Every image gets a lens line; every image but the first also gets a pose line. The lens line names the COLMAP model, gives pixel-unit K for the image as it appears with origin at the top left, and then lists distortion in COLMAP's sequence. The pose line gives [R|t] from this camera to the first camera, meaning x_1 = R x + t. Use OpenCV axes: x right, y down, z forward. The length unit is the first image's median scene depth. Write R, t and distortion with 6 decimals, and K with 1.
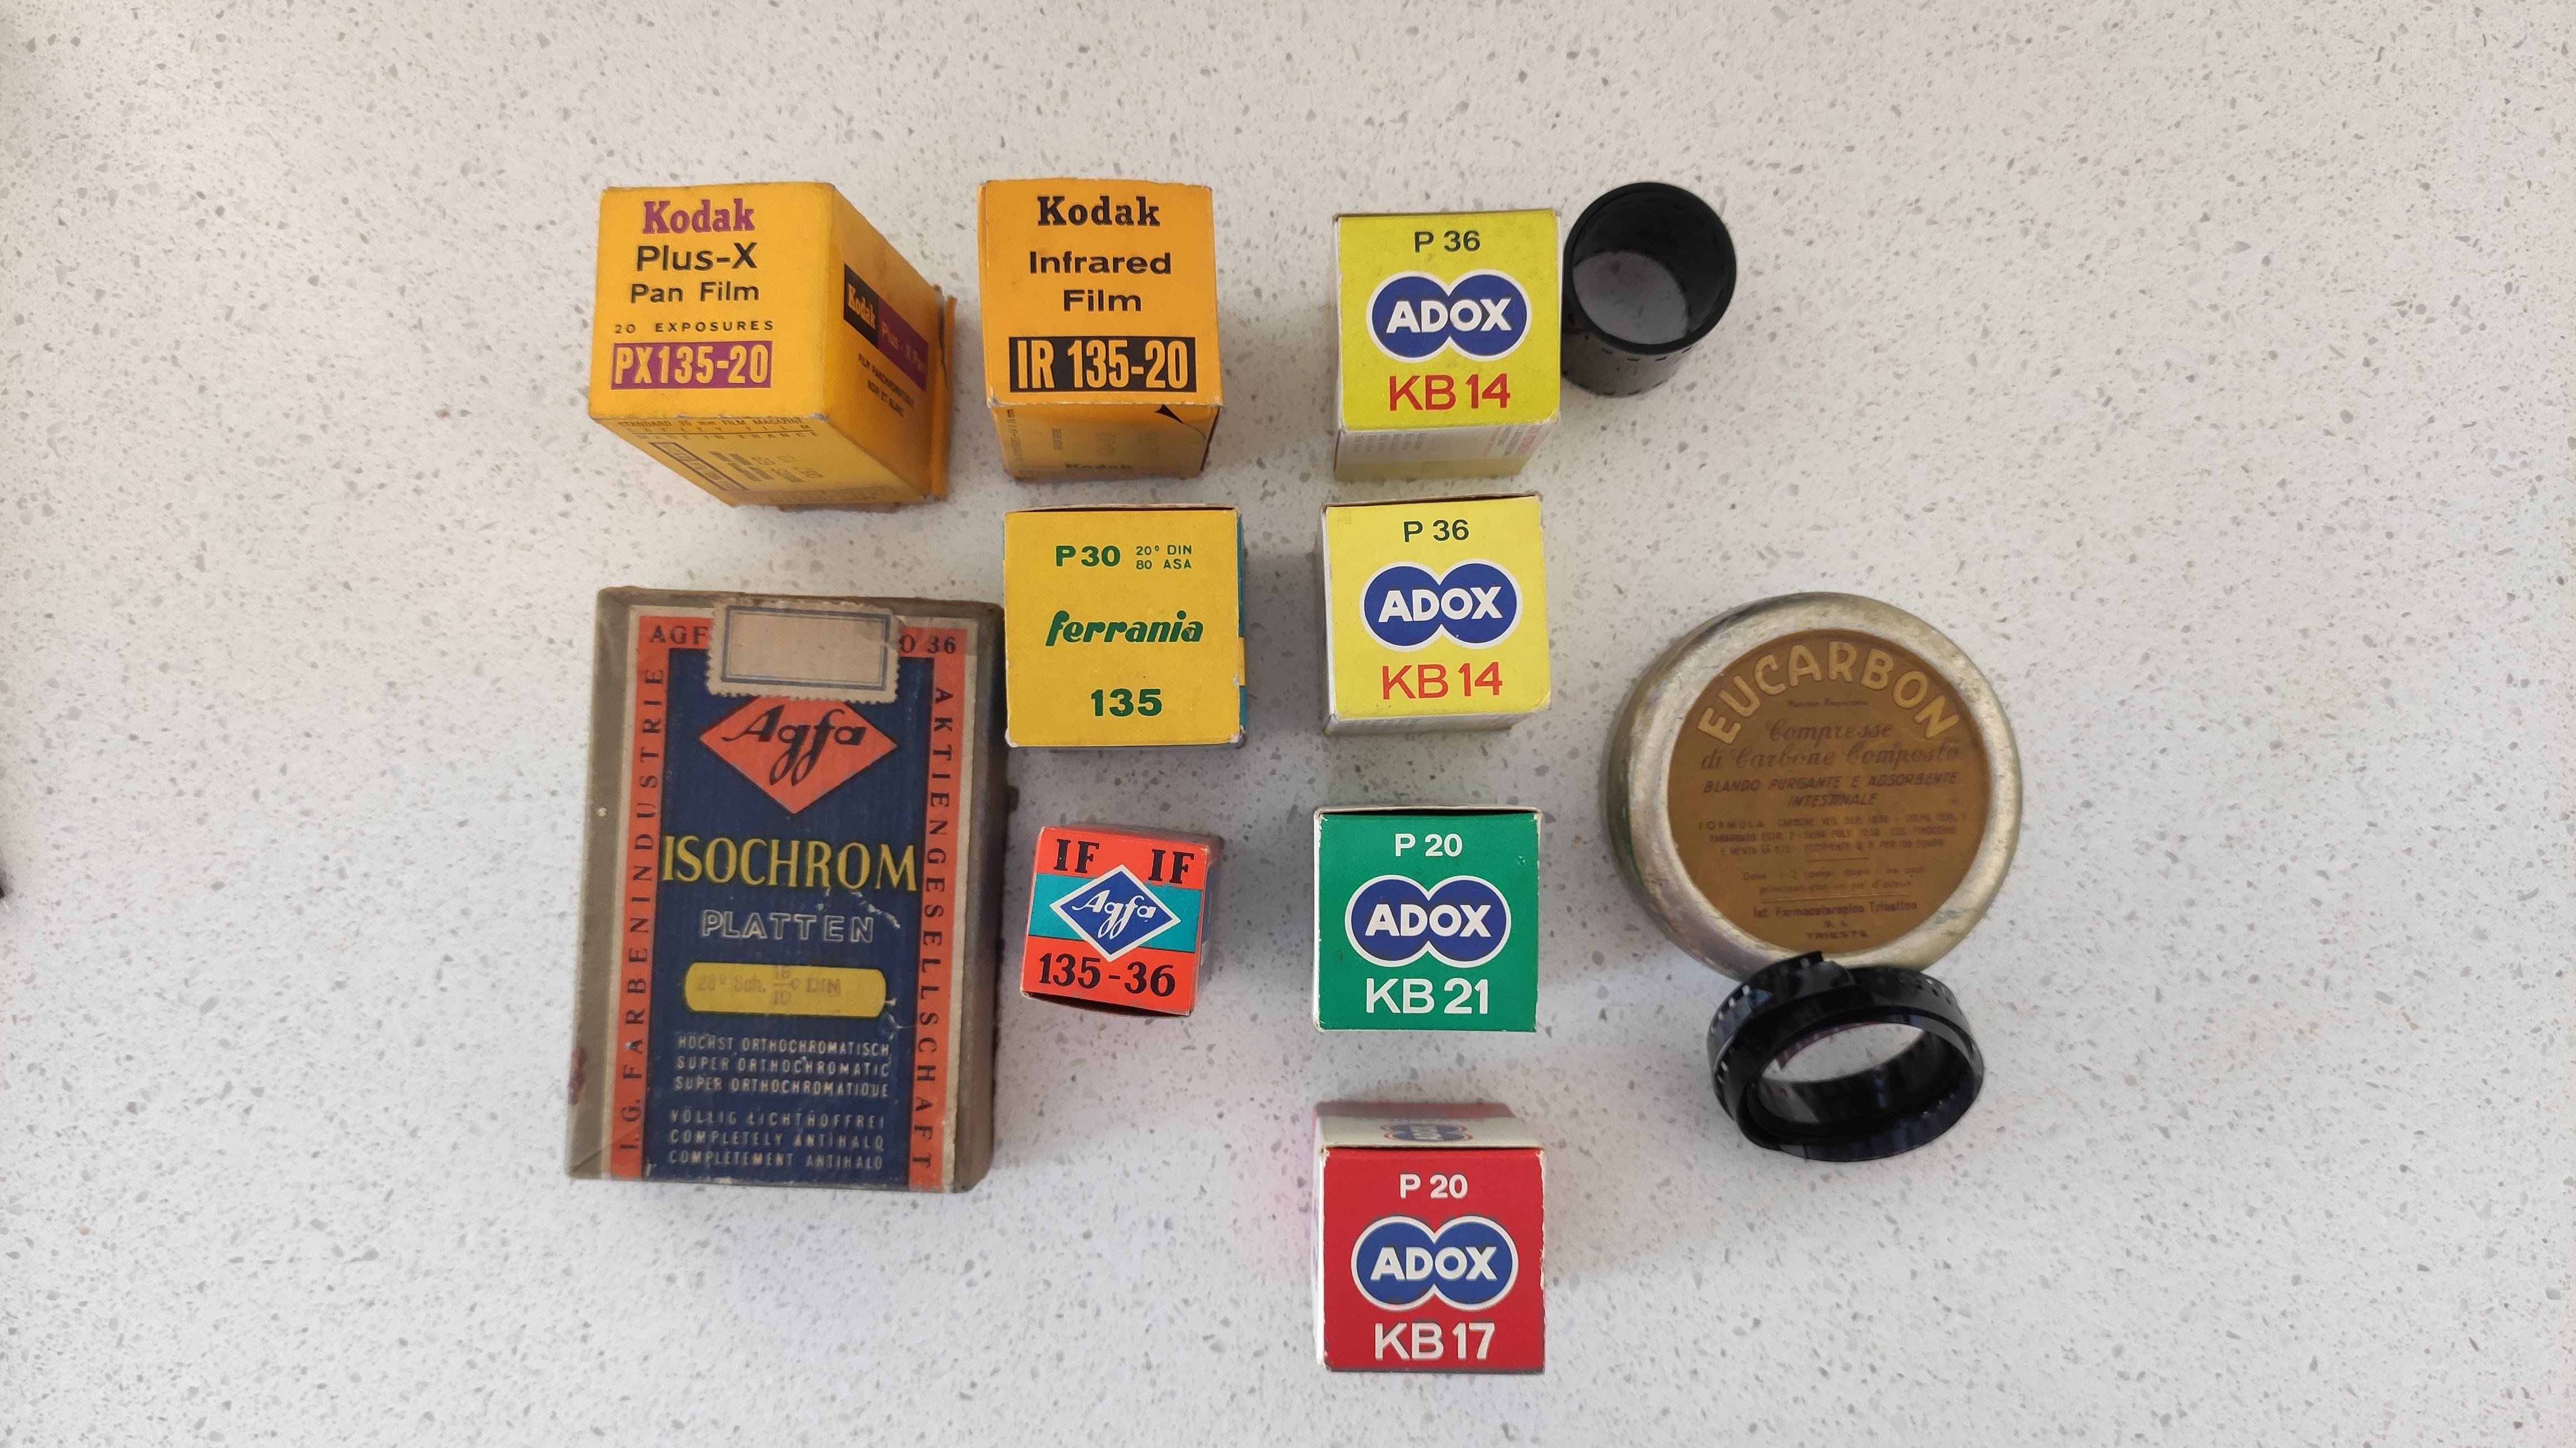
lens RADIAL K [[1940.2, 0, 1288.0], [0, 1940.2, 724.0], [0, 0, 1]] dist [0.005399, -0.008245]
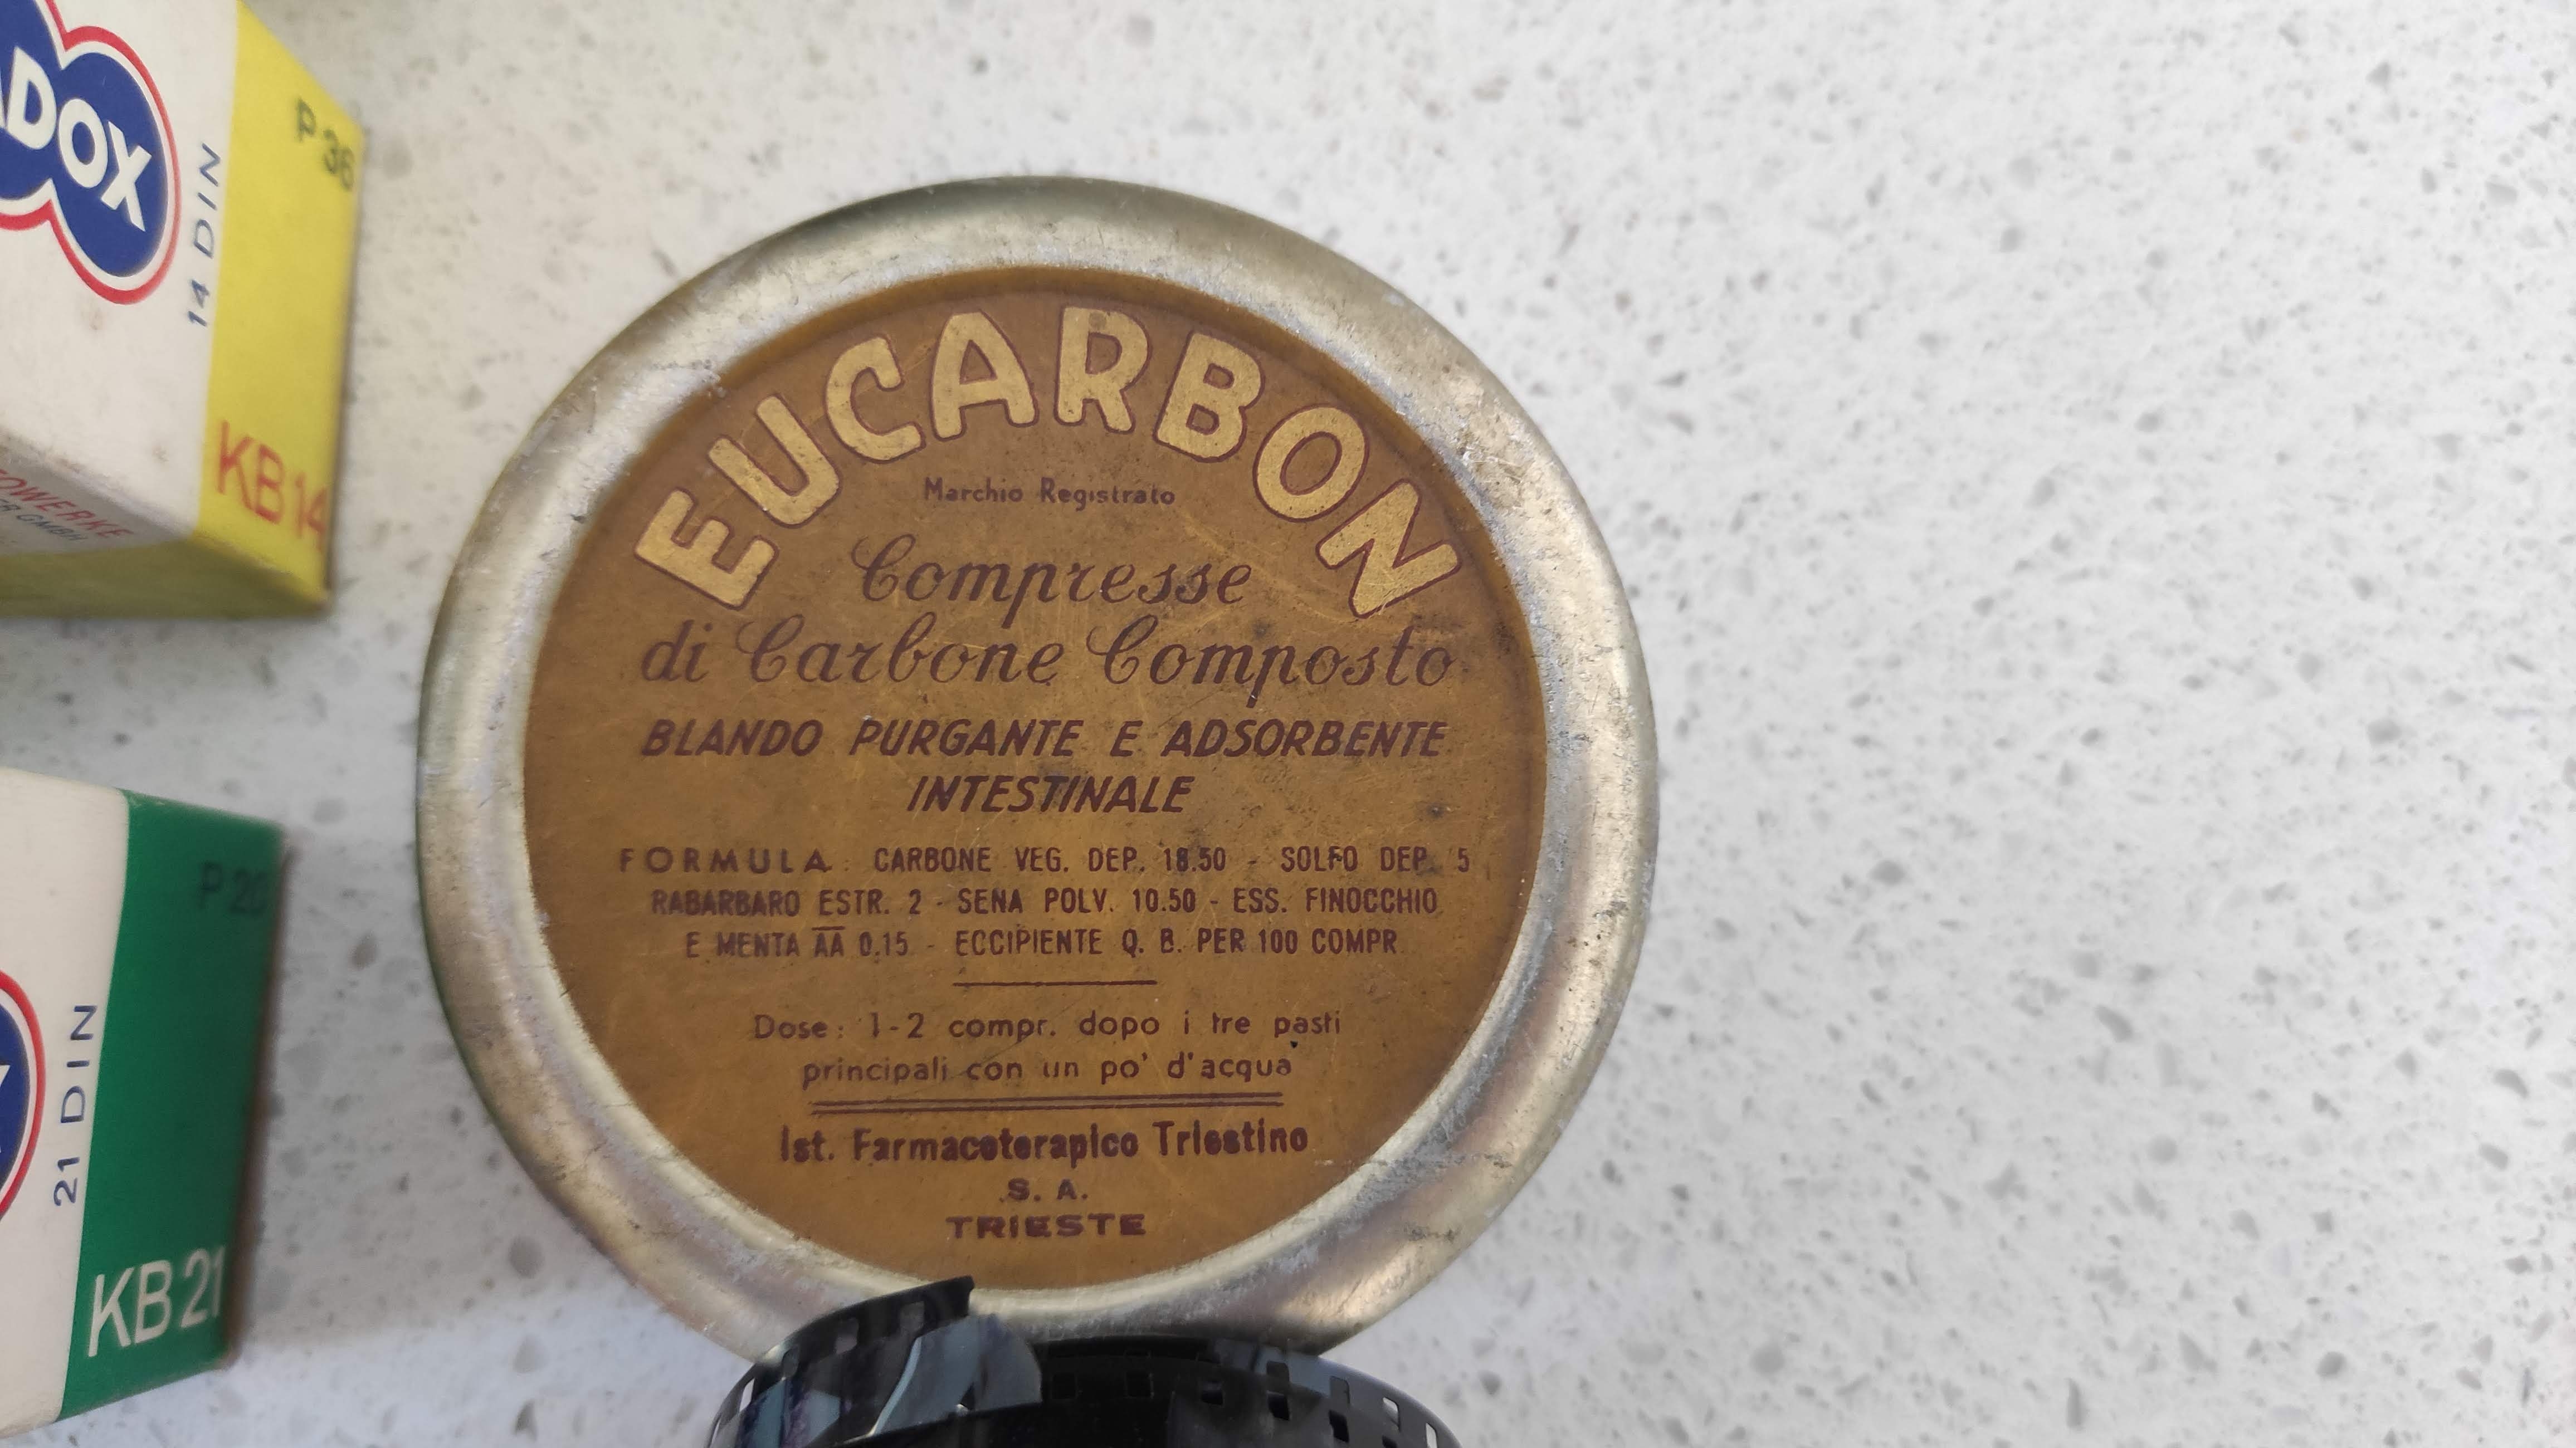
lens RADIAL K [[2047.5, 0, 1288.0], [0, 2047.5, 724.0], [0, 0, 1]] dist [-0.038184, -0.002126]
pose [[0.999143, 0.036041, 0.020371, 0.289562], [-0.033944, 0.994870, -0.095295, 0.054176], [-0.023701, 0.094522, 0.995241, 0.616856]]
